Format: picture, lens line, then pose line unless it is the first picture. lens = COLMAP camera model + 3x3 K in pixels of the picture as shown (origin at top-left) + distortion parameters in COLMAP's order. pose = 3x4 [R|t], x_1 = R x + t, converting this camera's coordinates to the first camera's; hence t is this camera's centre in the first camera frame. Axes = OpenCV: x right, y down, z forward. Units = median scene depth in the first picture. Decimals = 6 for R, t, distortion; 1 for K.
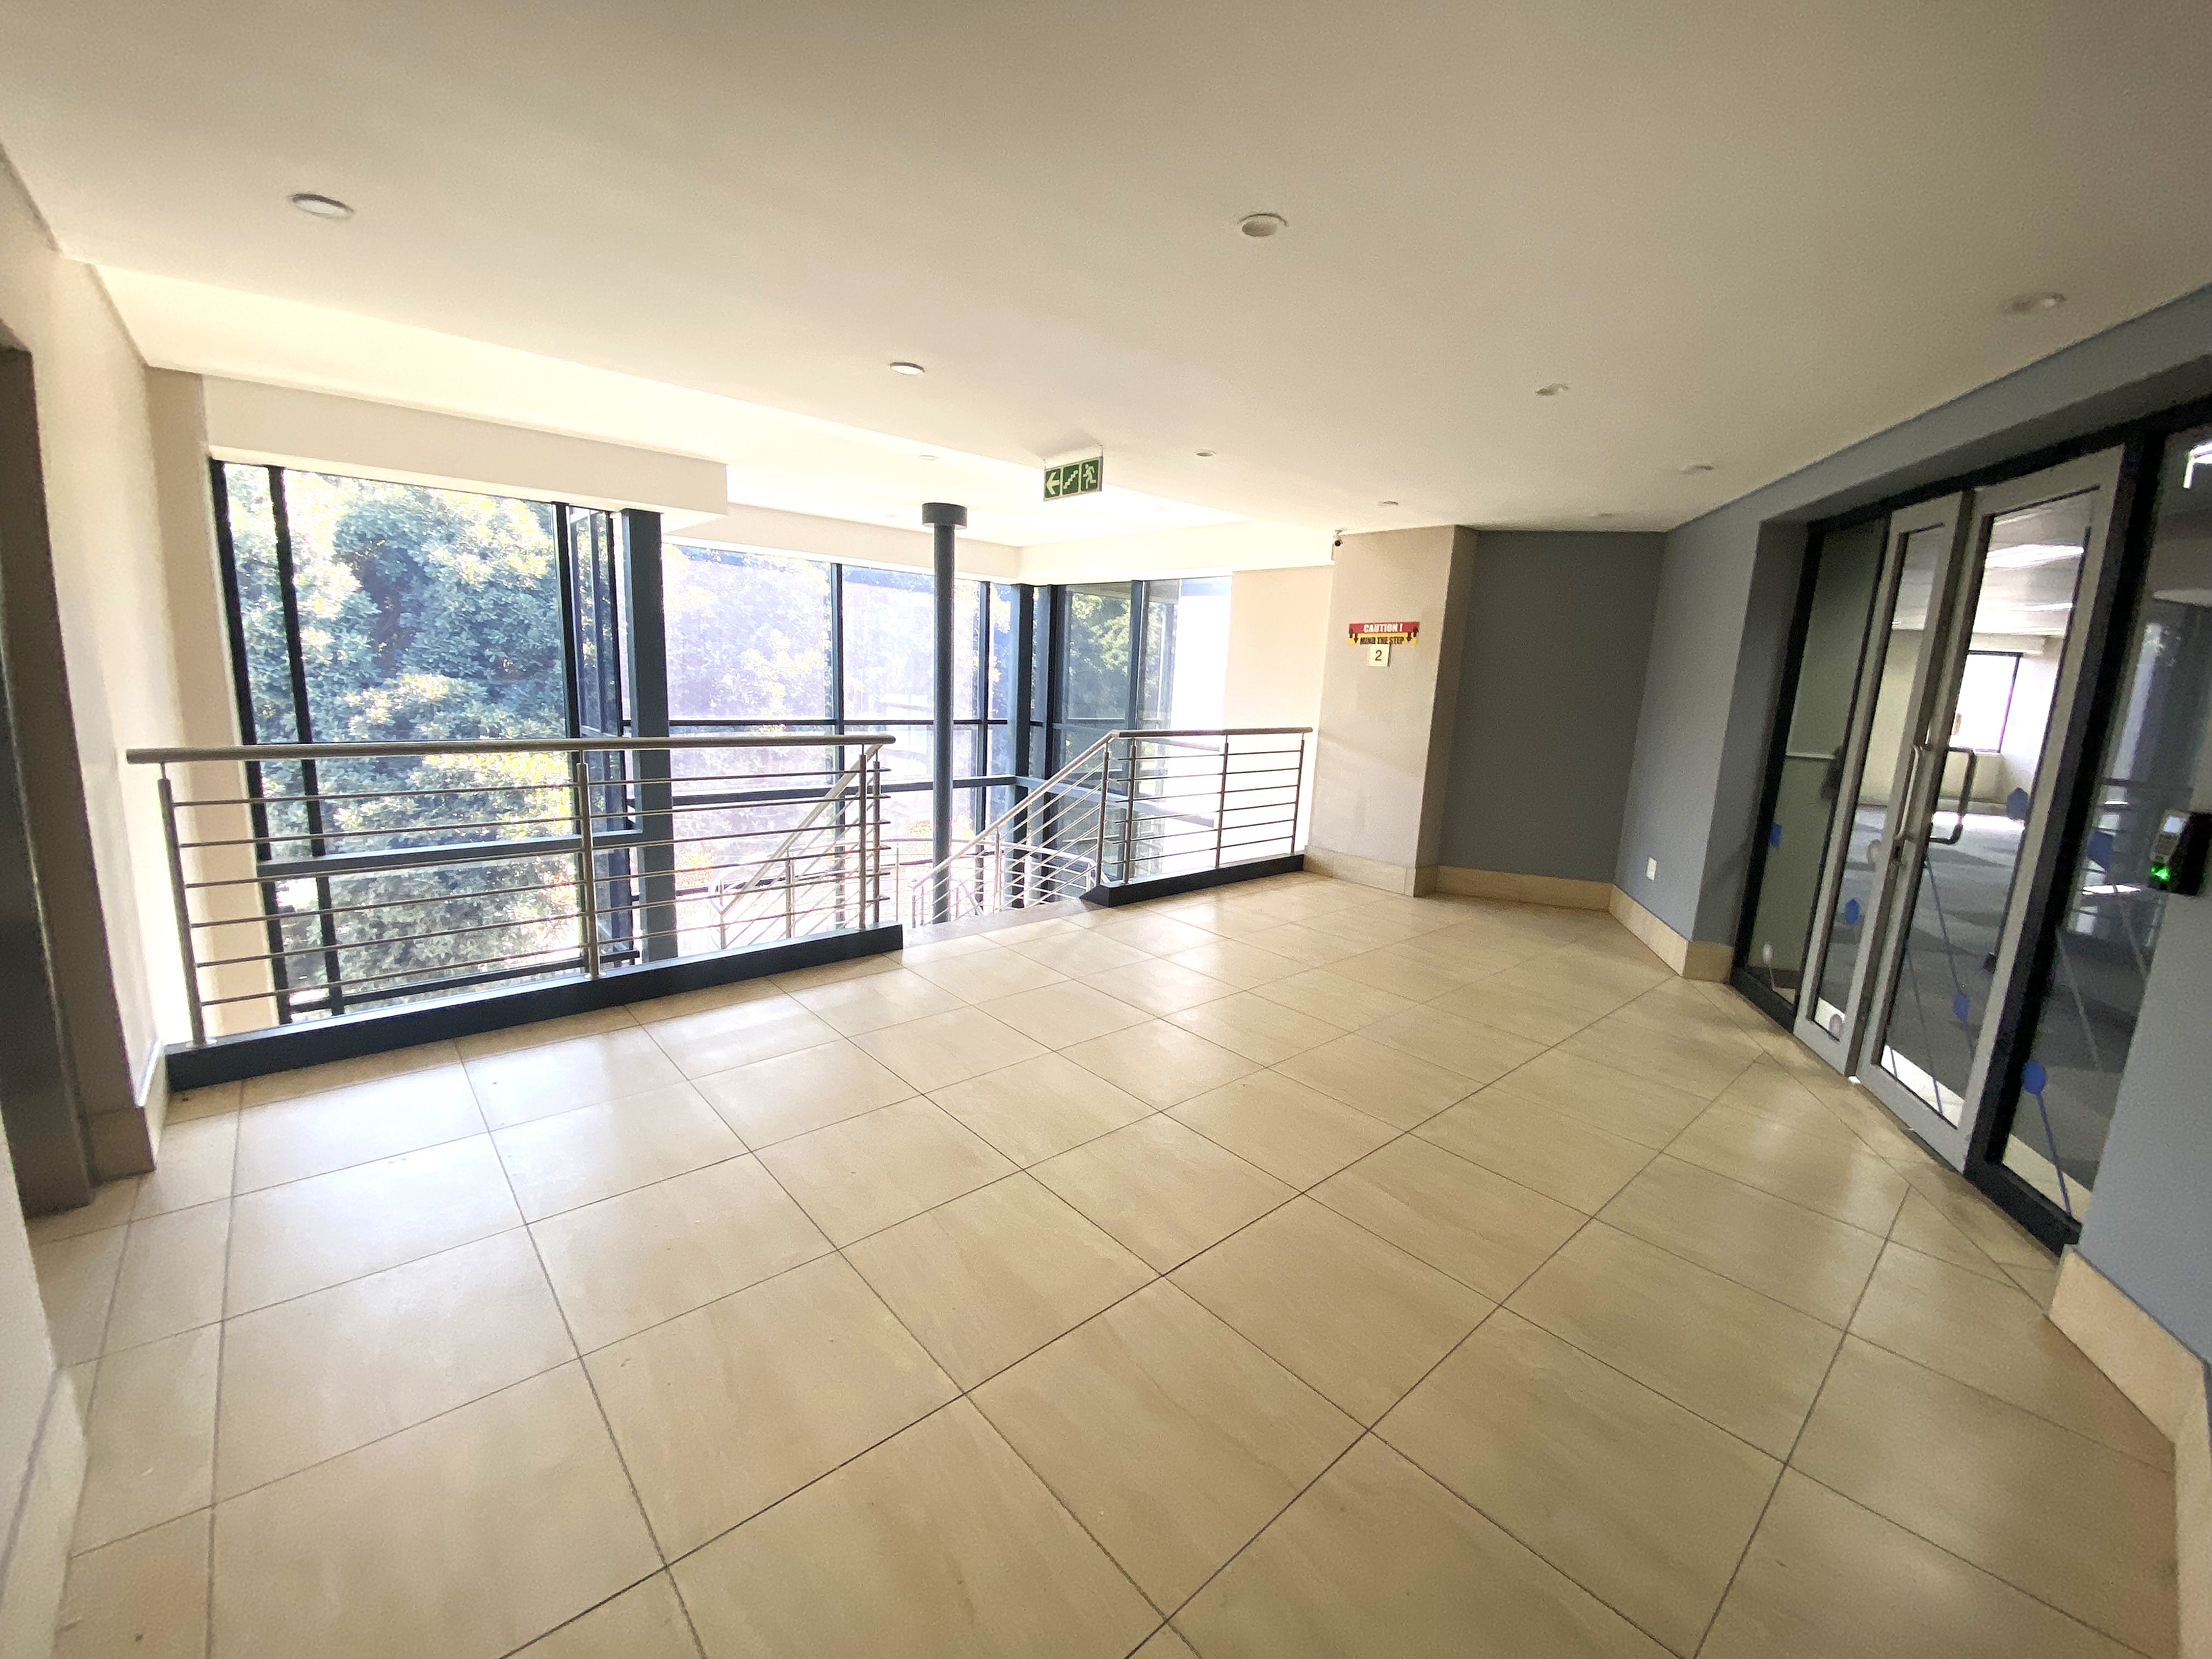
lens RADIAL K [[900.7, 0, 1099.0], [0, 900.7, 828.2], [0, 0, 1]] dist [0.021285, -0.018995]
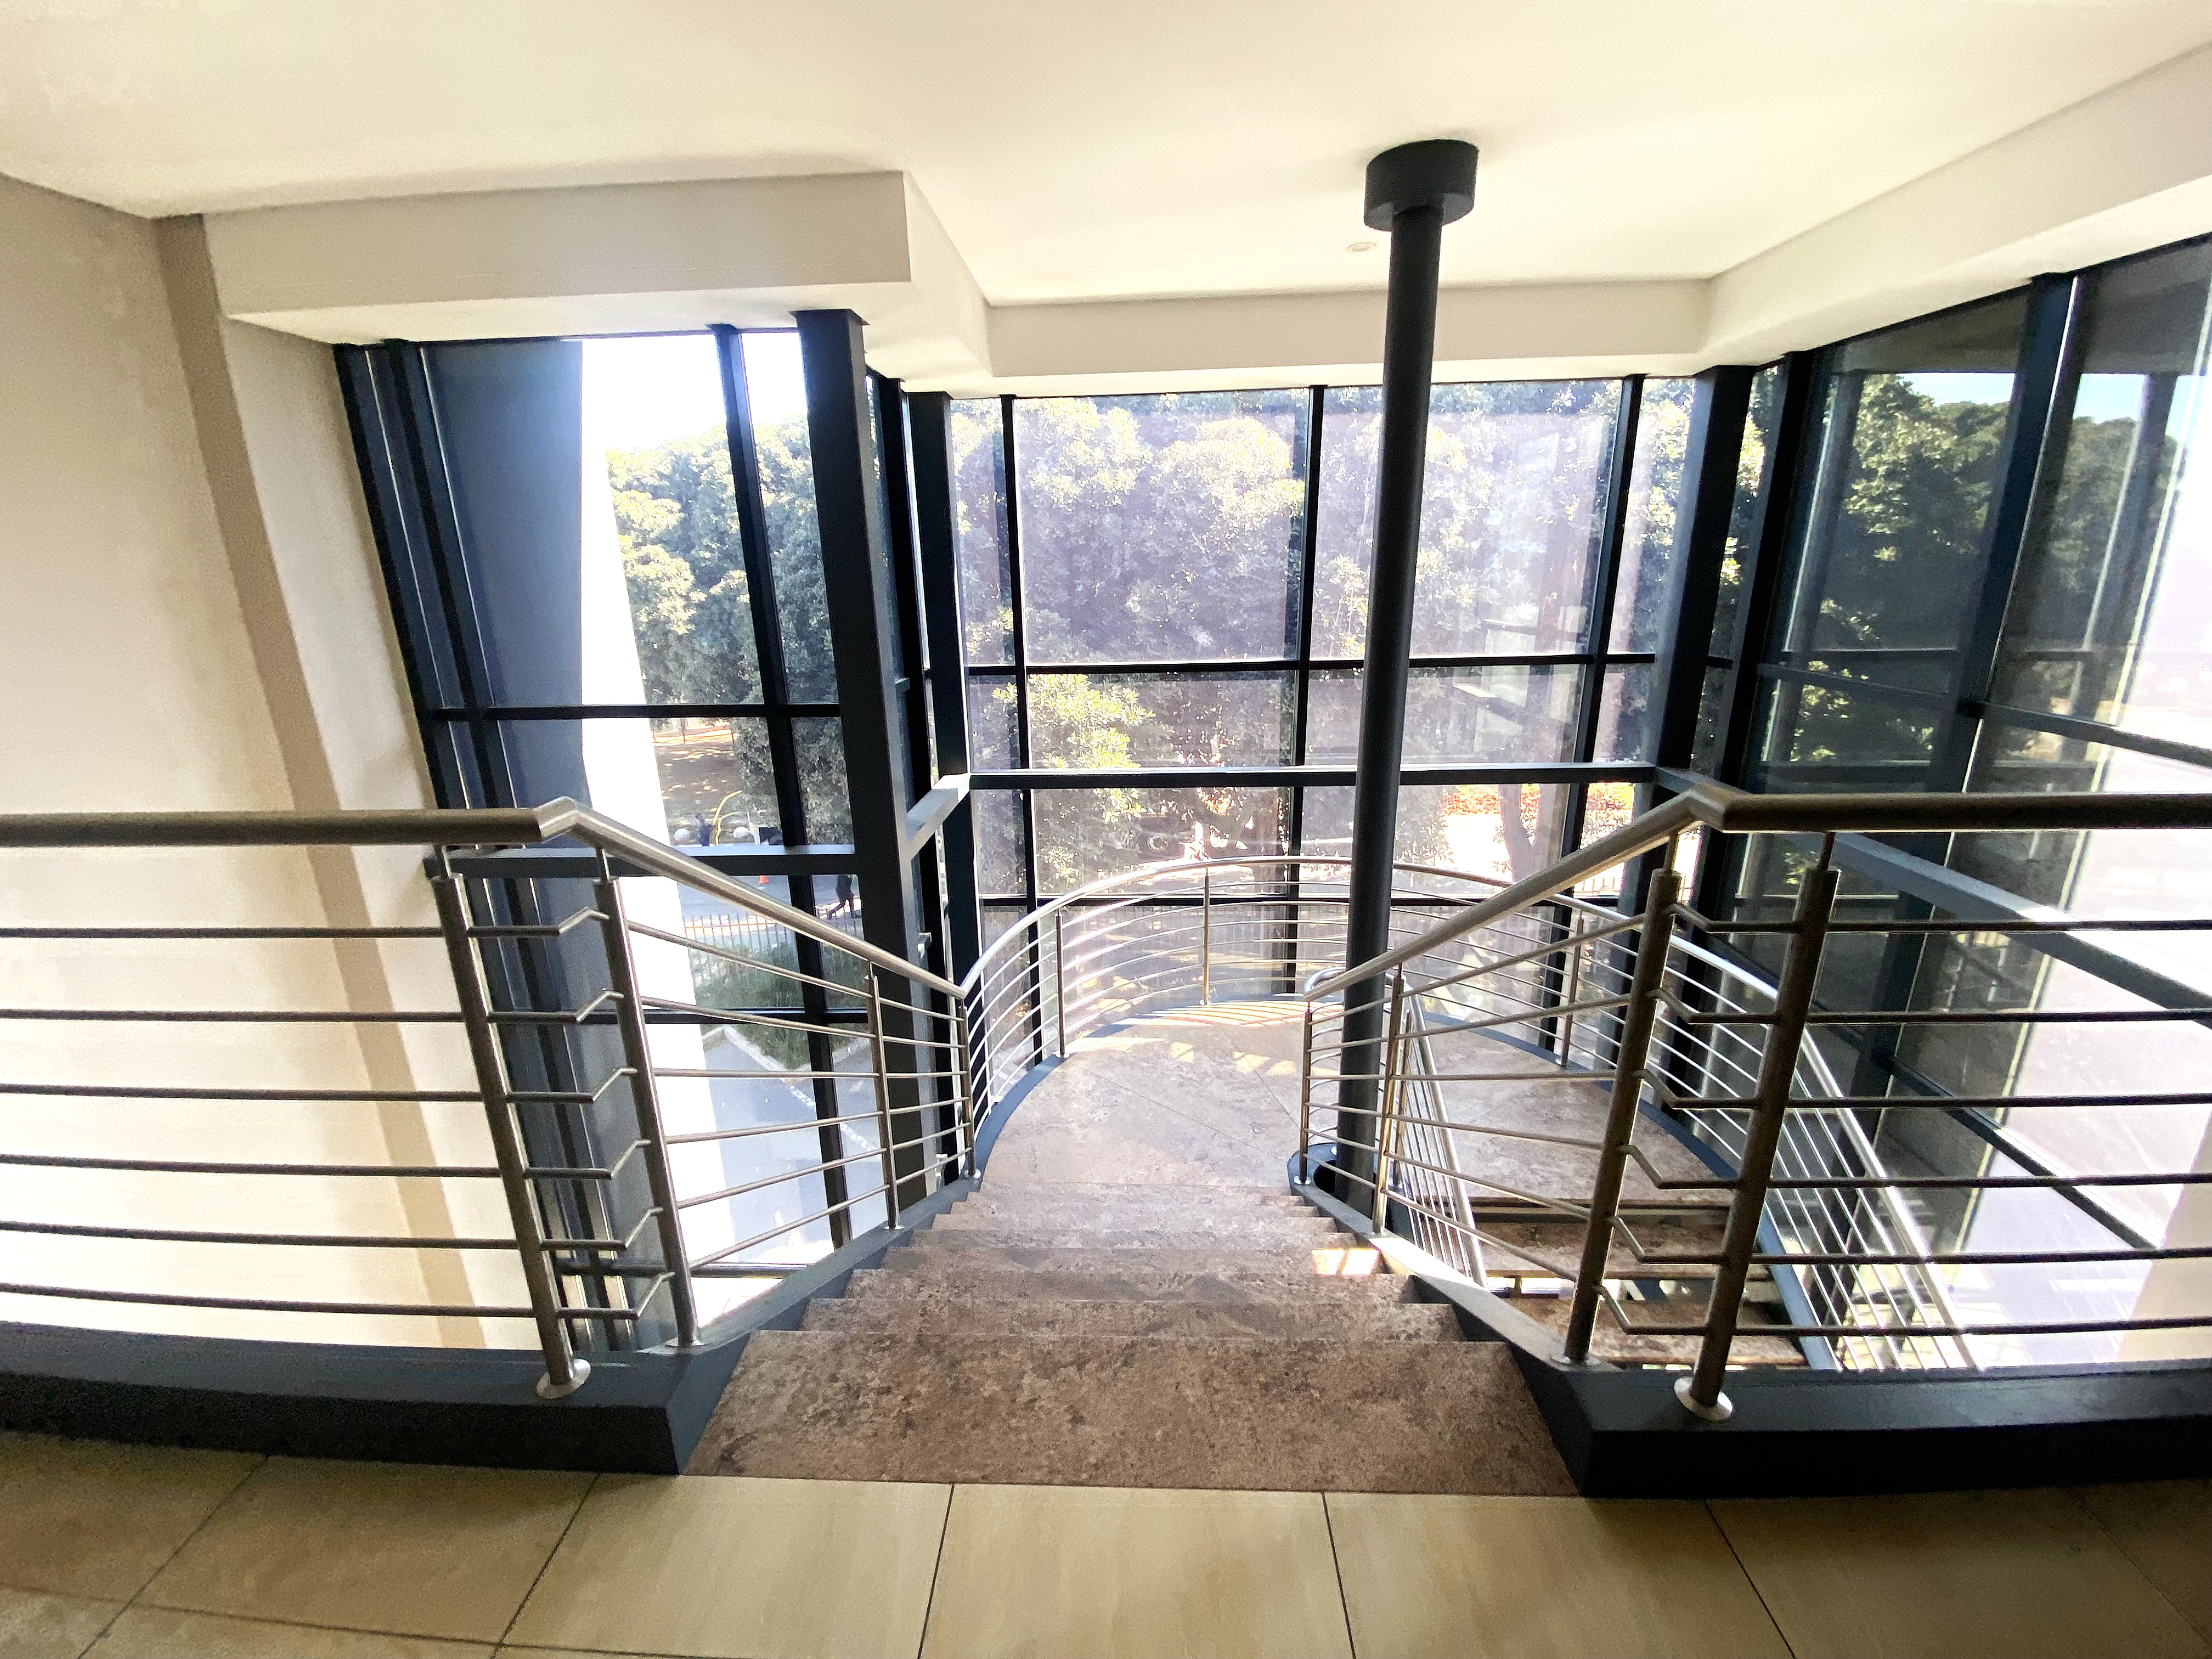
lens RADIAL K [[900.7, 0, 1099.0], [0, 900.7, 828.2], [0, 0, 1]] dist [0.021285, -0.018995]
pose [[0.714115, 0.132742, -0.687327, 0.039872], [-0.071099, 0.990533, 0.117428, -0.061119], [0.696408, -0.034989, 0.716793, 0.410285]]
